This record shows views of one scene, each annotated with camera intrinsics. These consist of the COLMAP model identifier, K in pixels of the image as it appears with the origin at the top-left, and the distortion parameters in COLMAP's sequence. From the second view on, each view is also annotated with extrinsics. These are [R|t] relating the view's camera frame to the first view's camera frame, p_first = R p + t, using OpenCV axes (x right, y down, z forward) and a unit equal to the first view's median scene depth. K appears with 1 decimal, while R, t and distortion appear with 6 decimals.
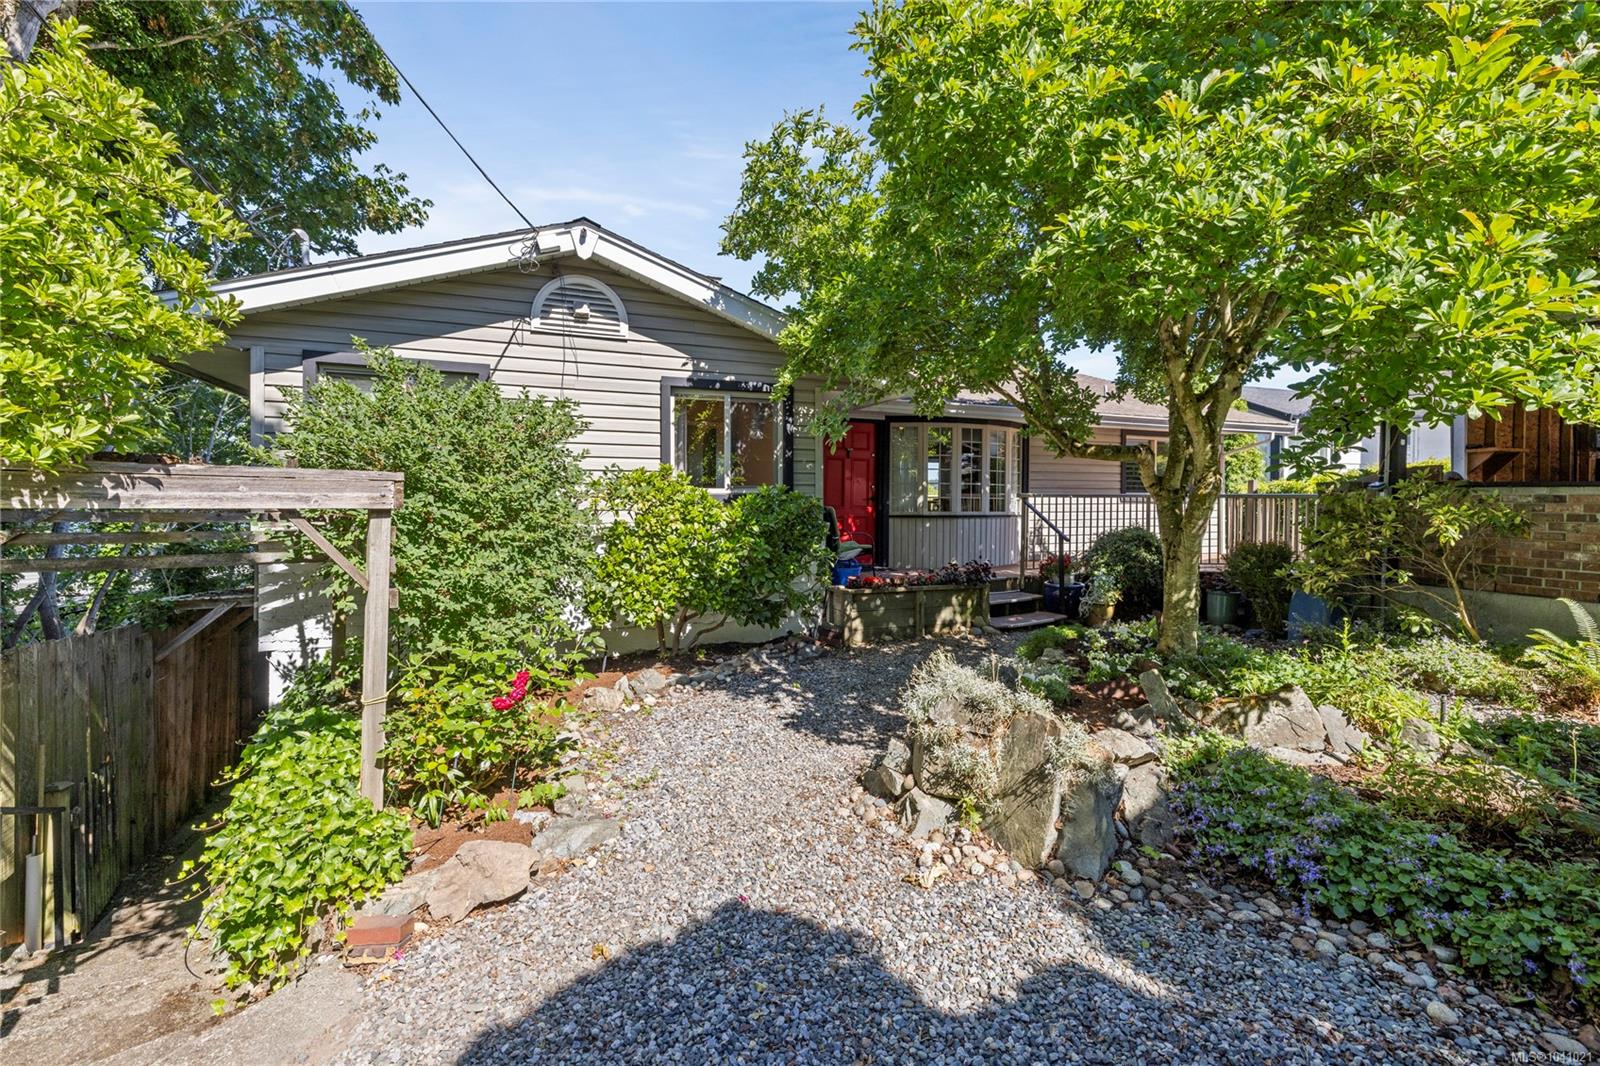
lens RADIAL K [[683.5, 0, 805.5], [0, 683.5, 501.6], [0, 0, 1]] dist [0.000151, -0.000403]
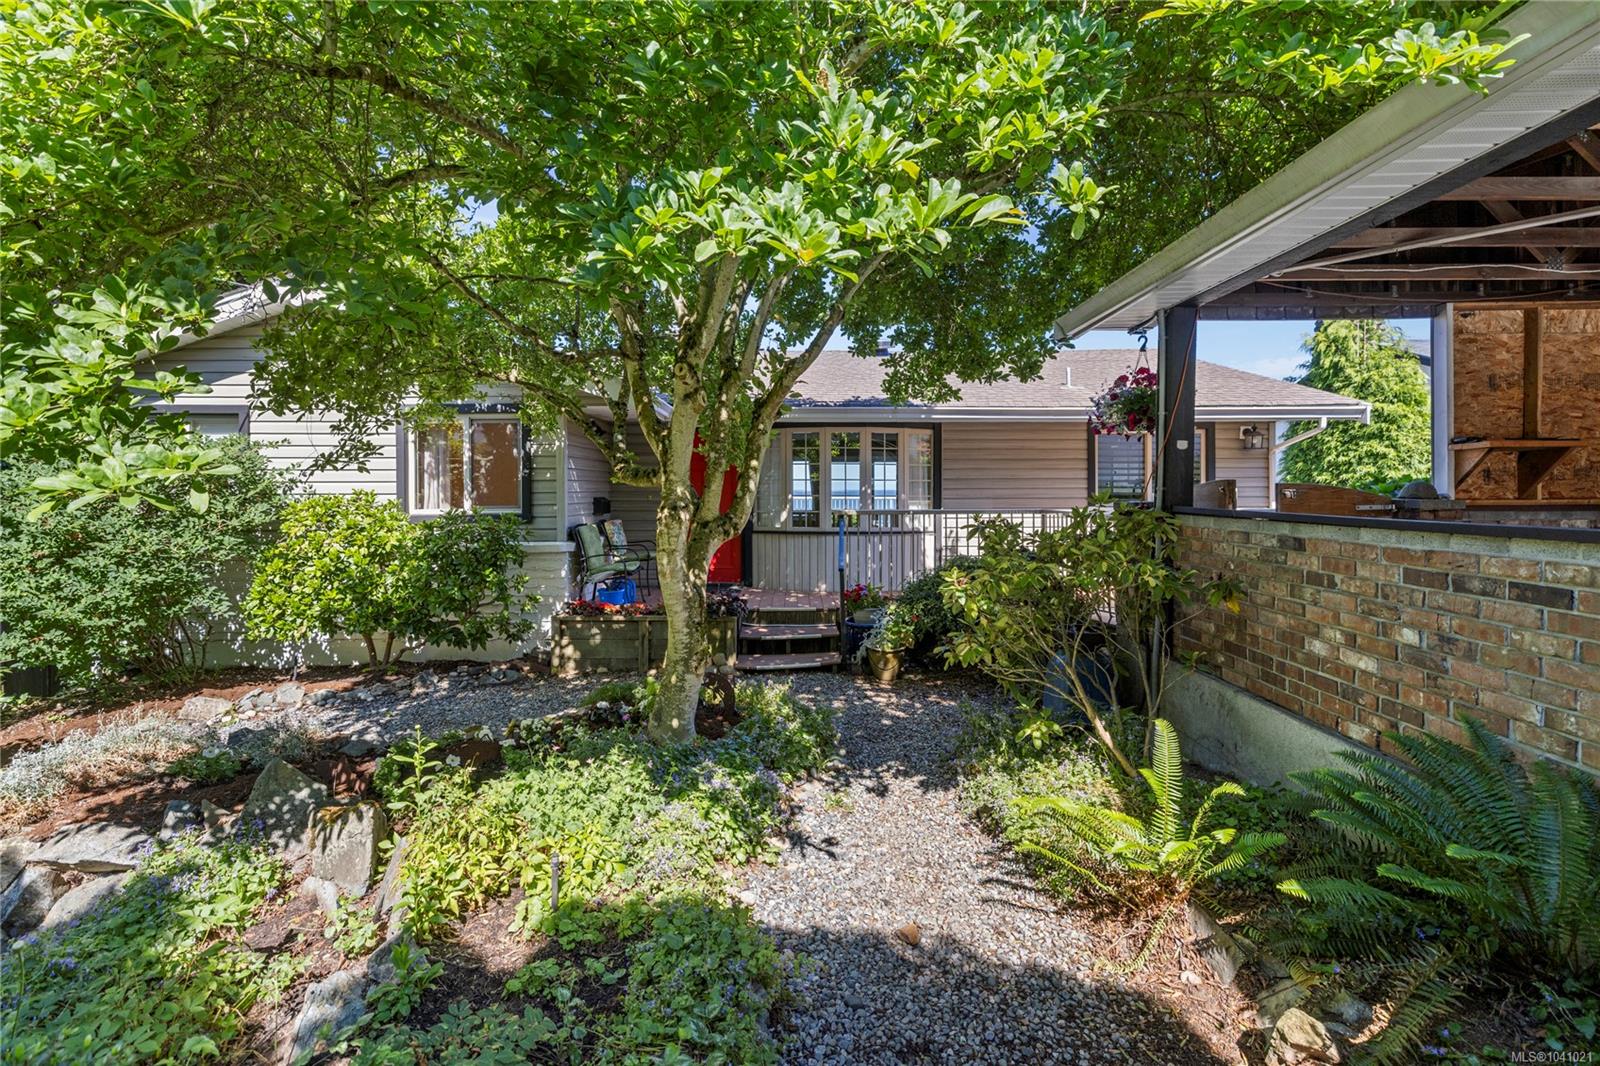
lens RADIAL K [[683.5, 0, 811.6], [0, 683.5, 500.7], [0, 0, 1]] dist [0.000151, -0.000403]
pose [[0.929438, -0.001675, -0.368975, 0.692394], [0.005511, 0.999941, 0.009342, -0.036284], [0.368938, -0.010716, 0.929392, 0.227973]]
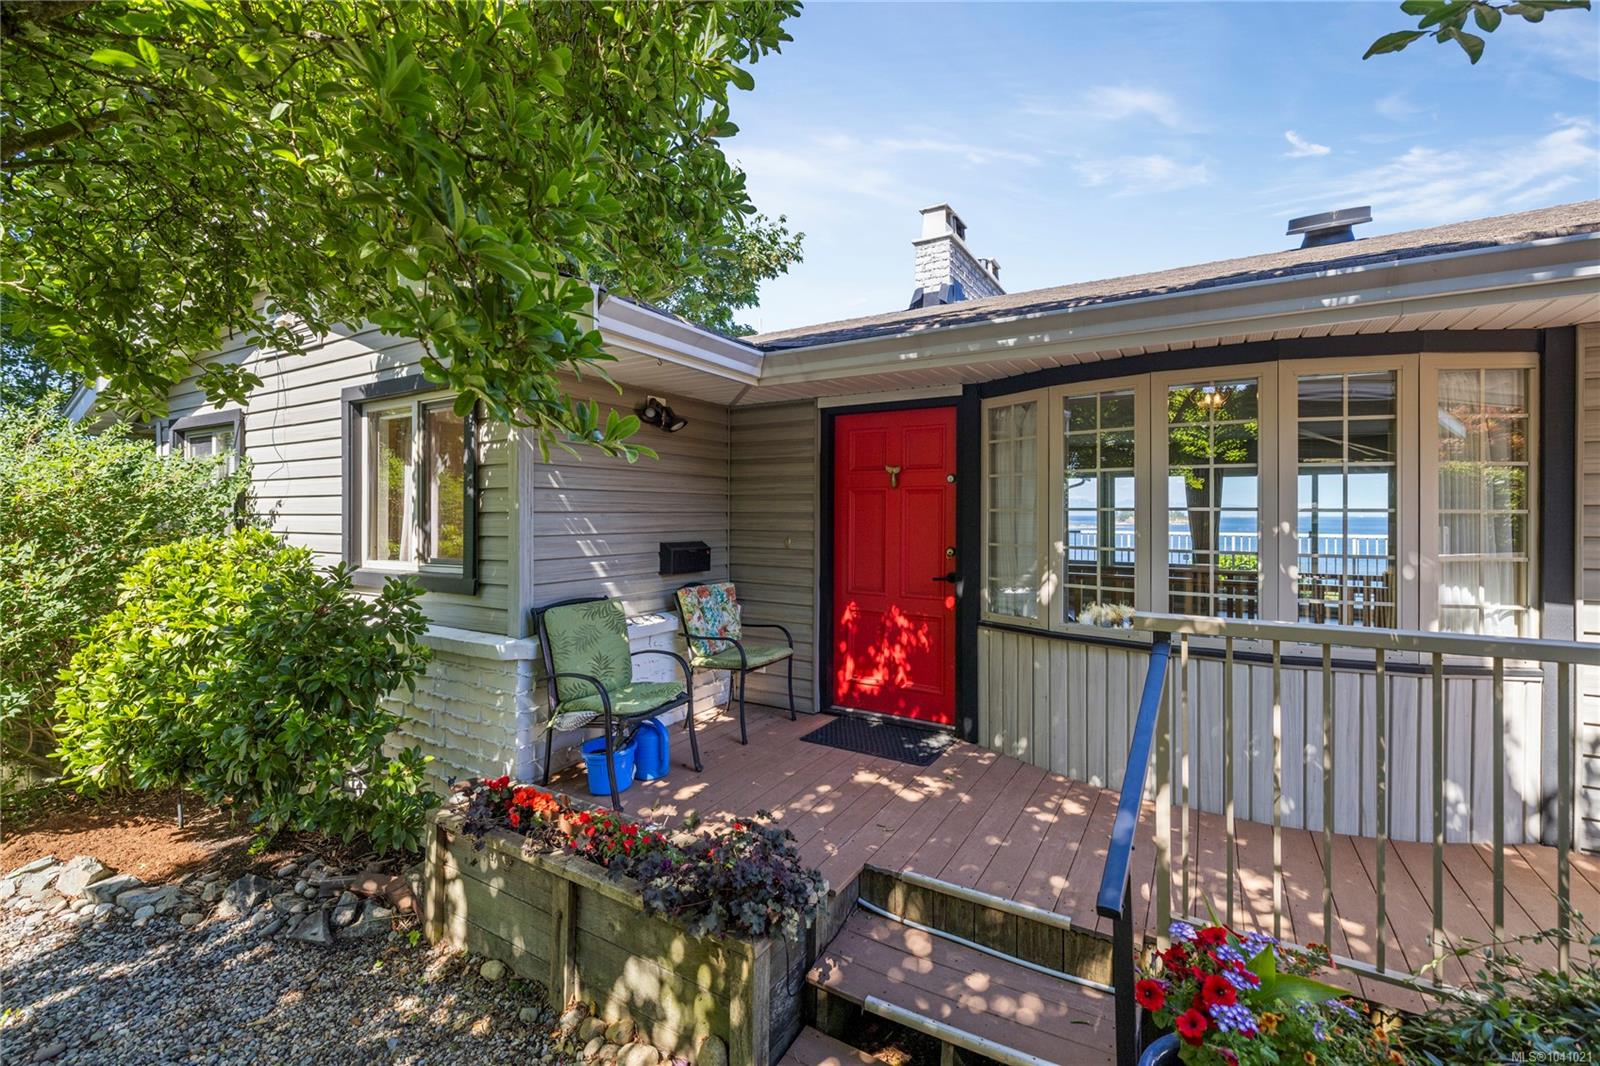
lens RADIAL K [[683.5, 0, 803.5], [0, 683.5, 512.9], [0, 0, 1]] dist [0.000151, -0.000403]
pose [[0.593121, -0.005286, -0.805096, 0.513681], [-0.003246, 0.999955, -0.008957, -0.053929], [0.805107, 0.007926, 0.593077, 0.860936]]
